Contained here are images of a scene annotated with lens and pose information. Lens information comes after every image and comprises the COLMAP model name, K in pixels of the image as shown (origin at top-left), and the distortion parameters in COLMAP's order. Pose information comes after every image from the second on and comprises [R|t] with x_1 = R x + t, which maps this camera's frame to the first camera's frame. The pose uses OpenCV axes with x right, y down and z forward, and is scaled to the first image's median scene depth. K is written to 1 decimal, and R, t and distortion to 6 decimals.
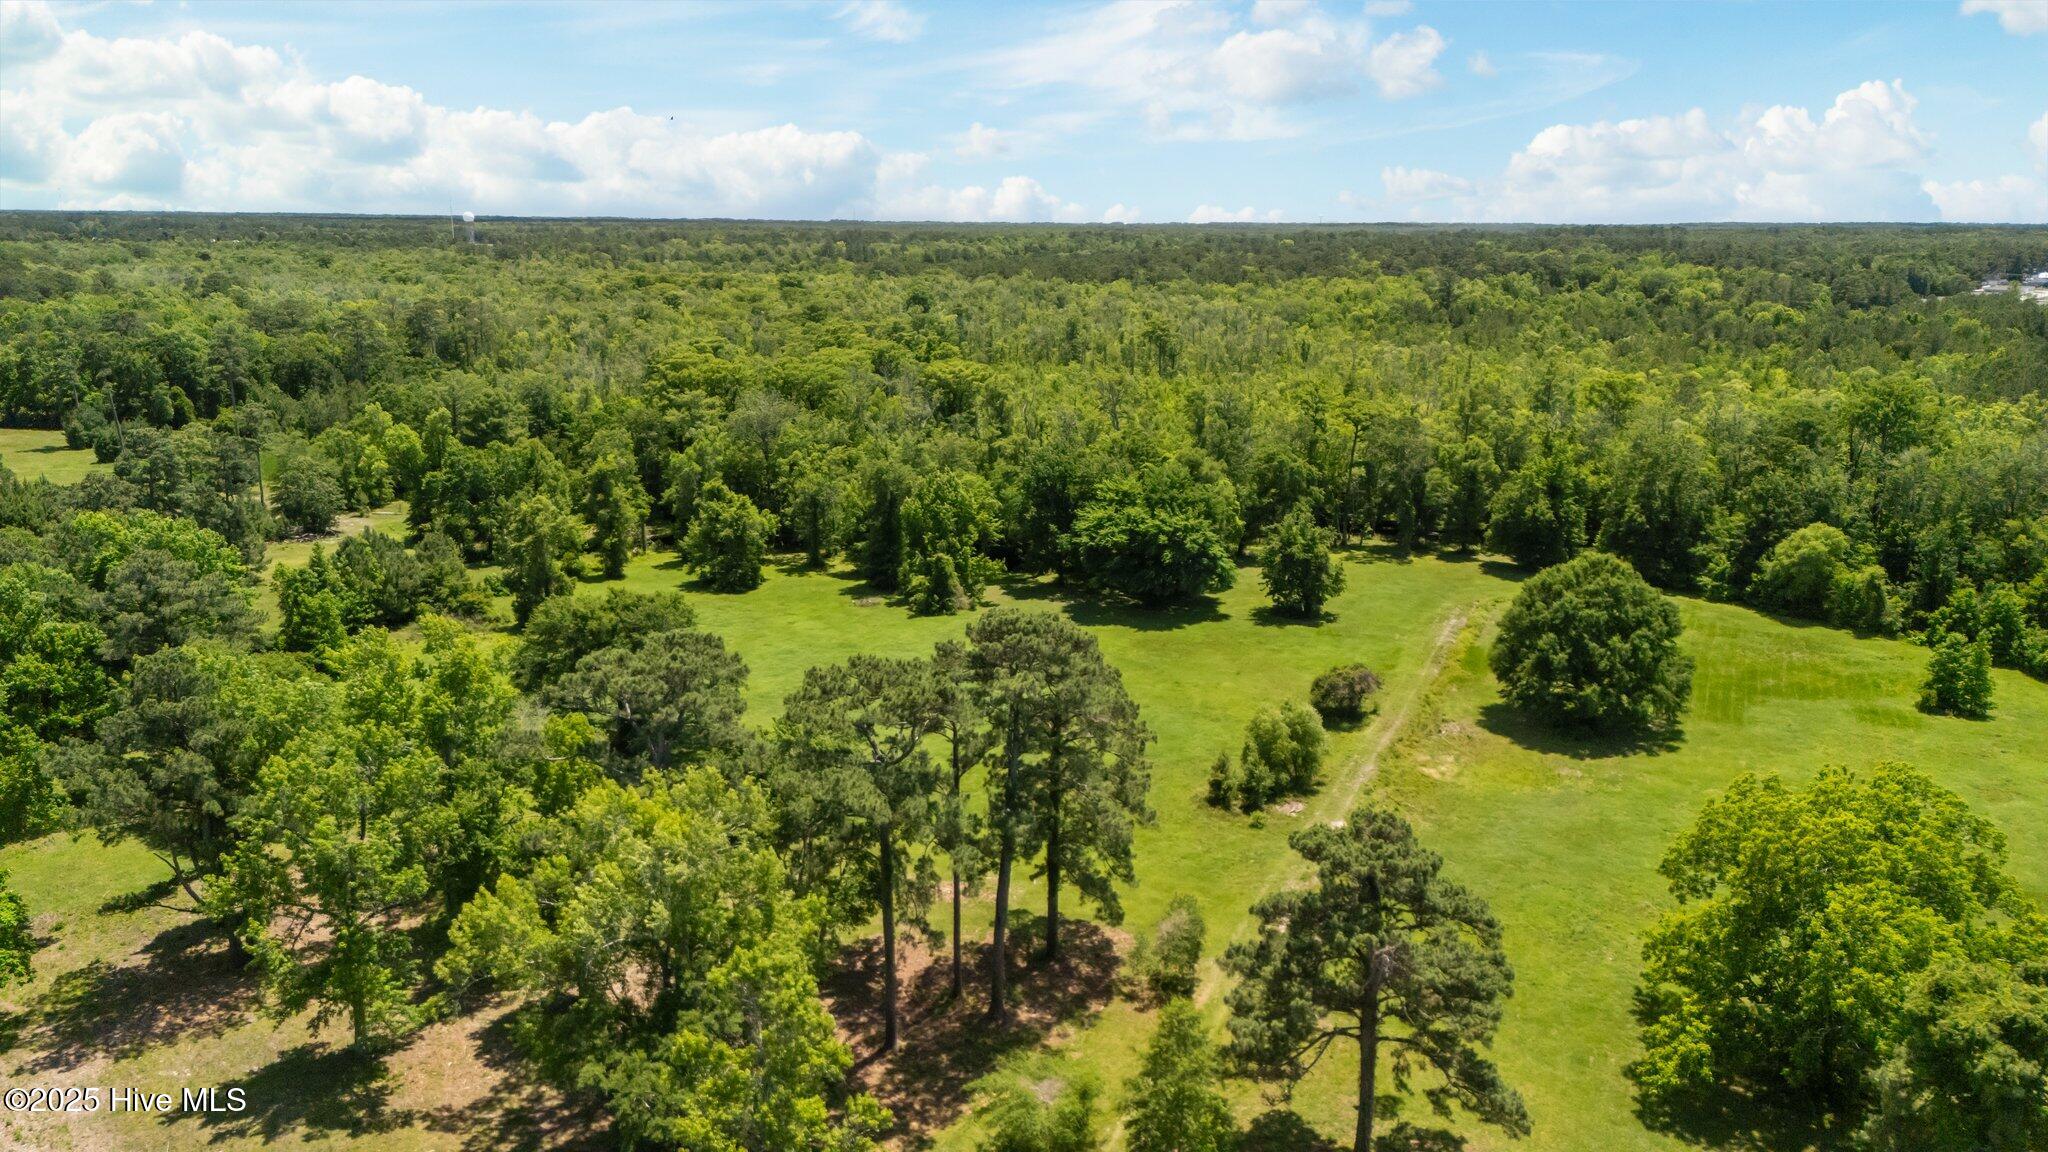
lens RADIAL K [[1498.3, 0, 1033.7], [0, 1498.3, 565.4], [0, 0, 1]] dist [0.073534, -0.065932]
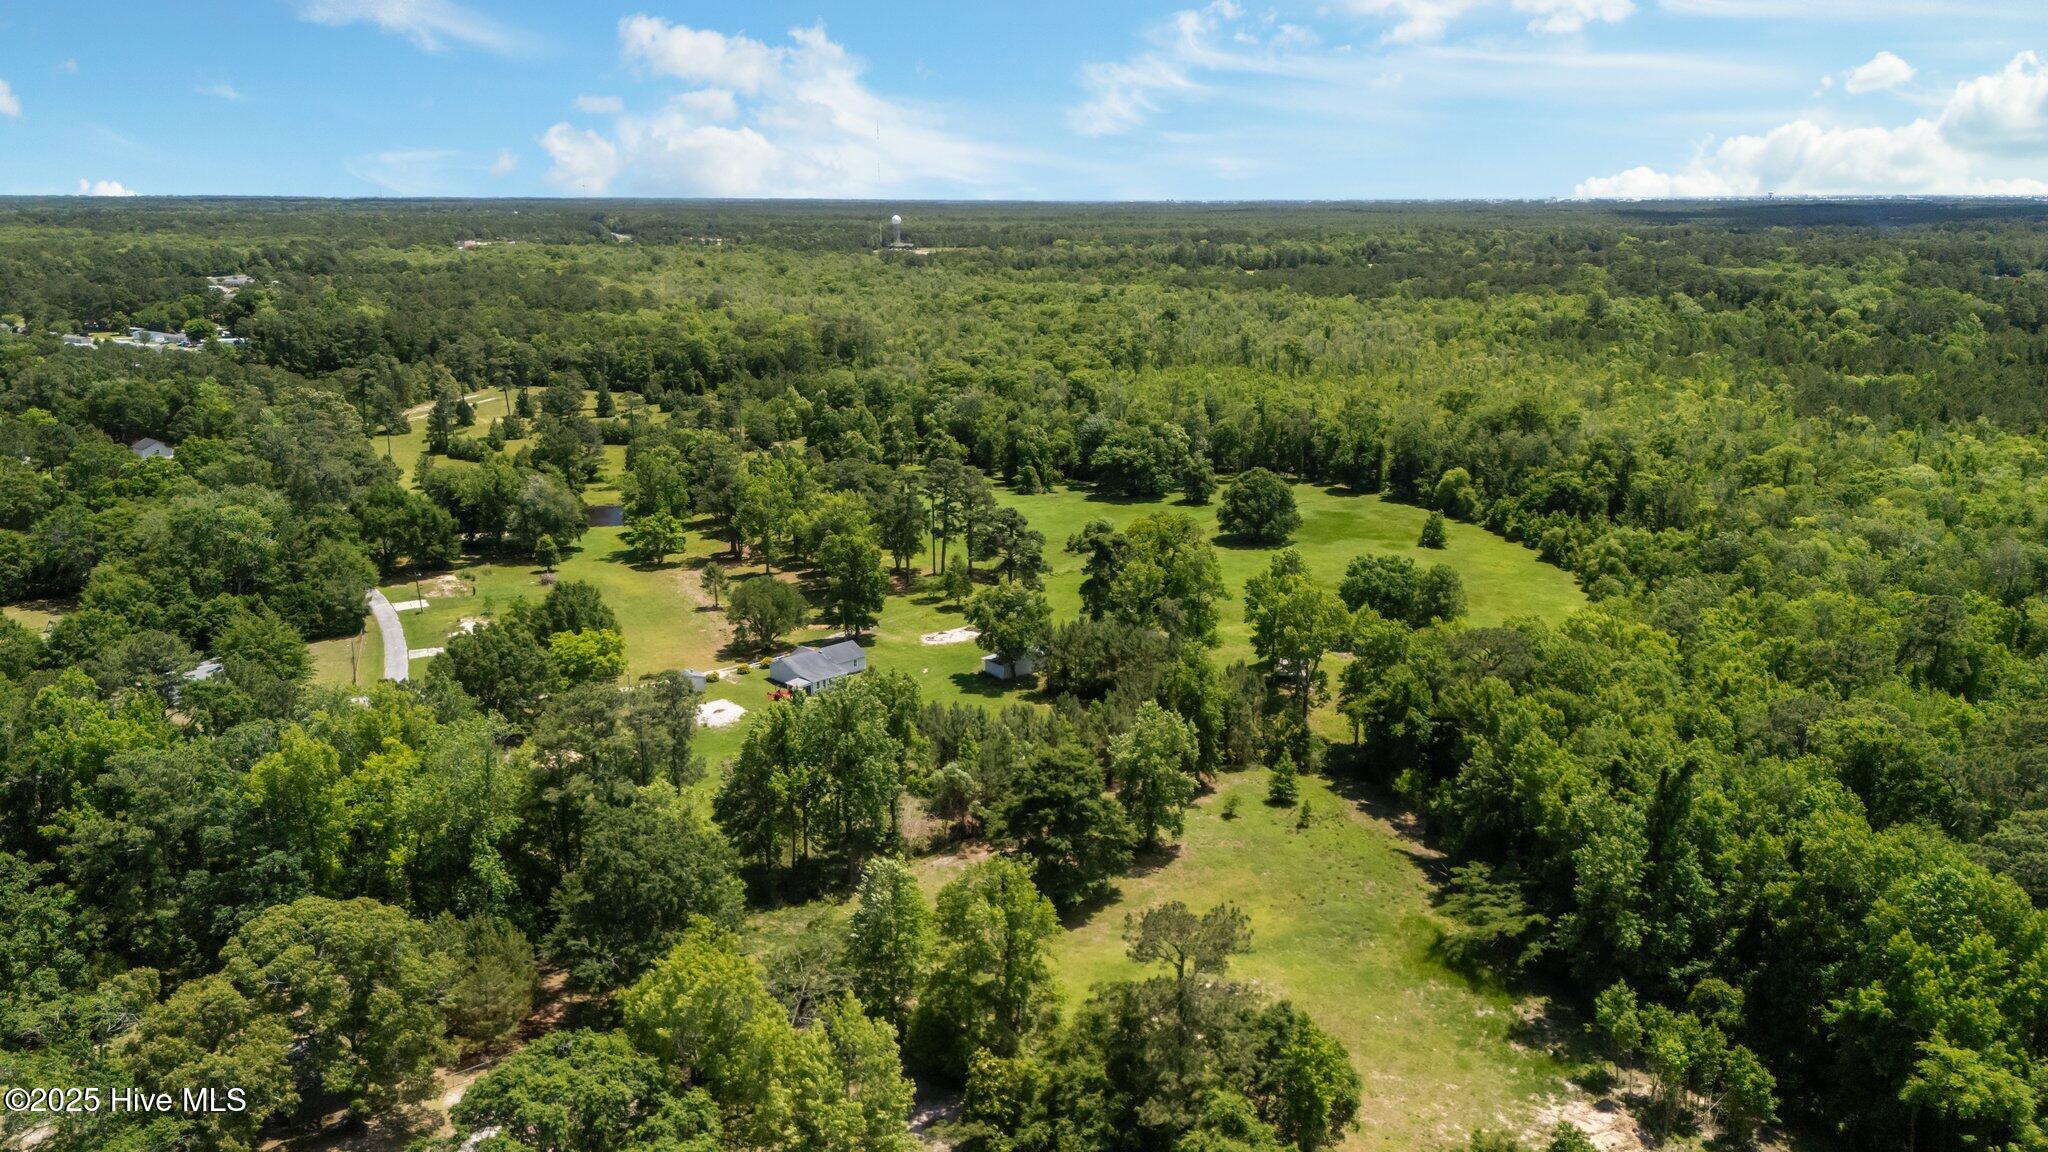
lens RADIAL K [[1519.3, 0, 1024.0], [0, 1519.3, 576.0], [0, 0, 1]] dist [0.097751, -0.101887]
pose [[0.961233, 0.060135, -0.269101, 0.467366], [-0.054942, 0.998130, 0.026795, 0.081923], [0.270209, -0.010971, 0.962739, -0.968526]]
